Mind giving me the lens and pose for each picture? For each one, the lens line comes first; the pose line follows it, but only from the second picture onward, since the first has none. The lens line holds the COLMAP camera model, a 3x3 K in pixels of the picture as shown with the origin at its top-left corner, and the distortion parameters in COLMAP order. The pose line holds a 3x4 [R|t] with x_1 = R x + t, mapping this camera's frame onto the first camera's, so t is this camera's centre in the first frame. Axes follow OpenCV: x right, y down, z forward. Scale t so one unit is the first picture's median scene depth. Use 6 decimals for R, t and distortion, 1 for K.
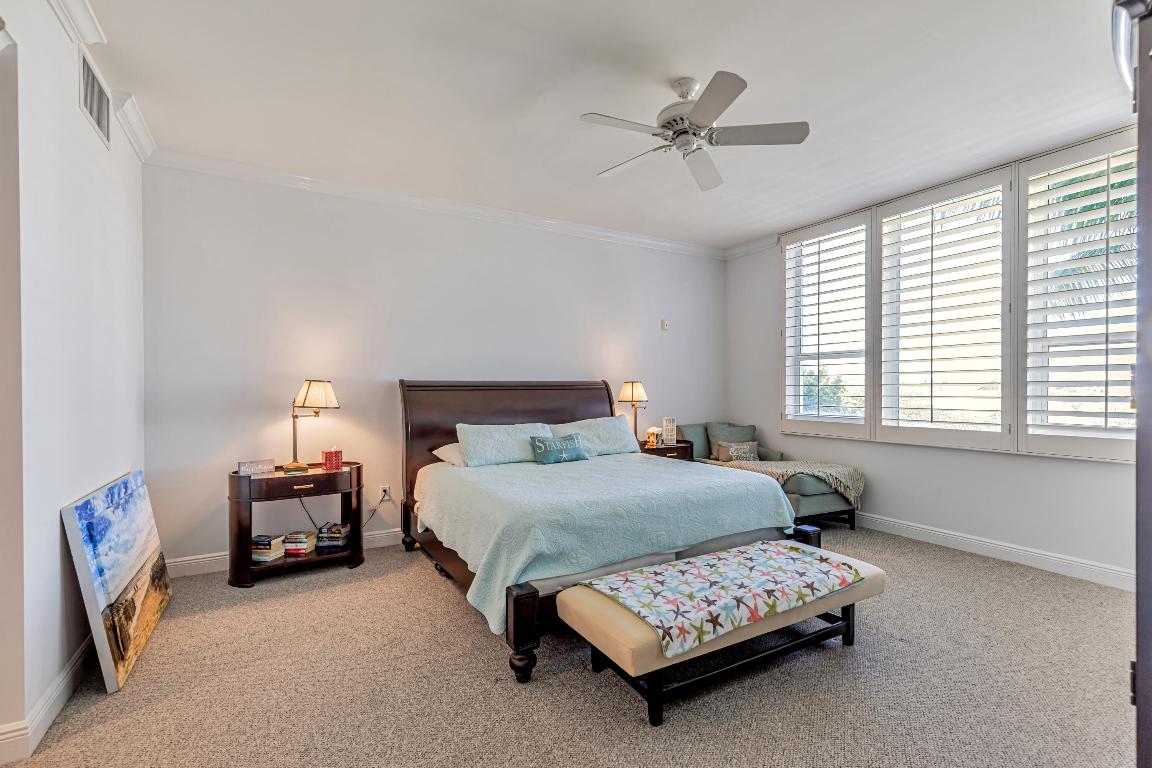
lens RADIAL K [[519.8, 0, 564.3], [0, 519.8, 387.6], [0, 0, 1]] dist [0.003094, -0.001426]
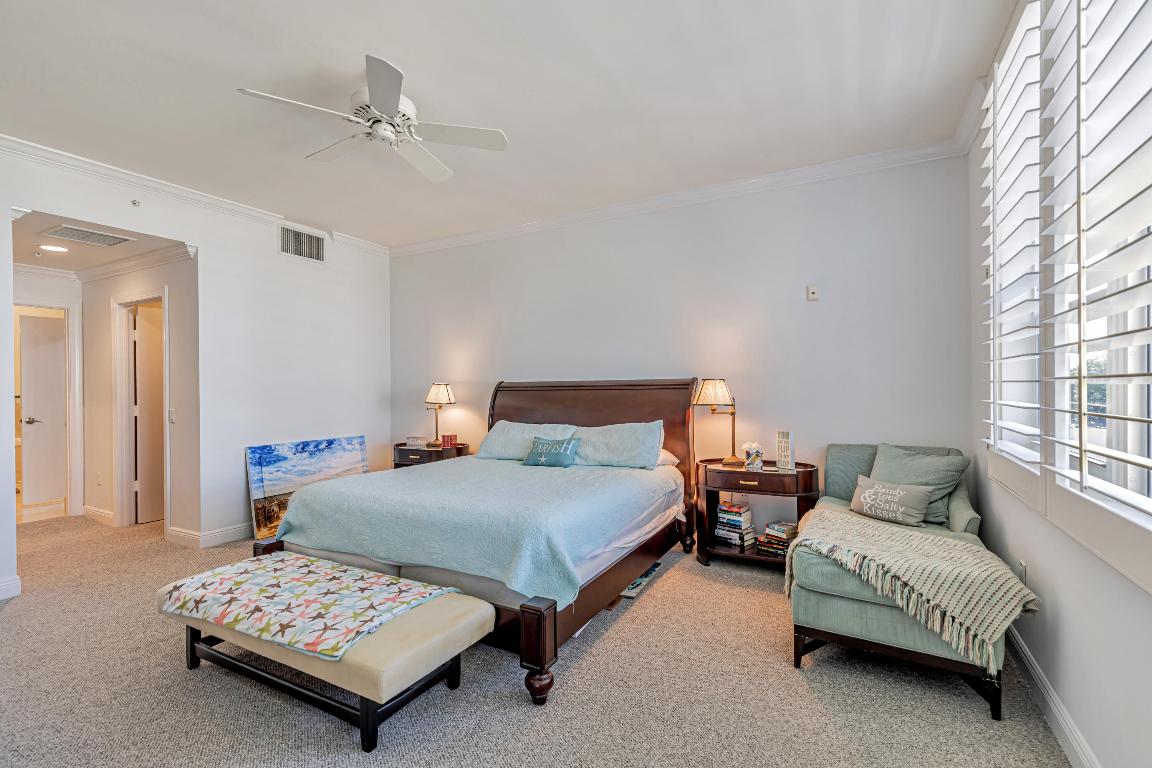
lens RADIAL K [[519.8, 0, 572.3], [0, 519.8, 385.0], [0, 0, 1]] dist [0.003094, -0.001426]
pose [[0.546007, -0.003398, -0.837774, 1.303469], [-0.001117, 0.999988, -0.004784, 0.003171], [0.837780, 0.003547, 0.545997, 0.859930]]
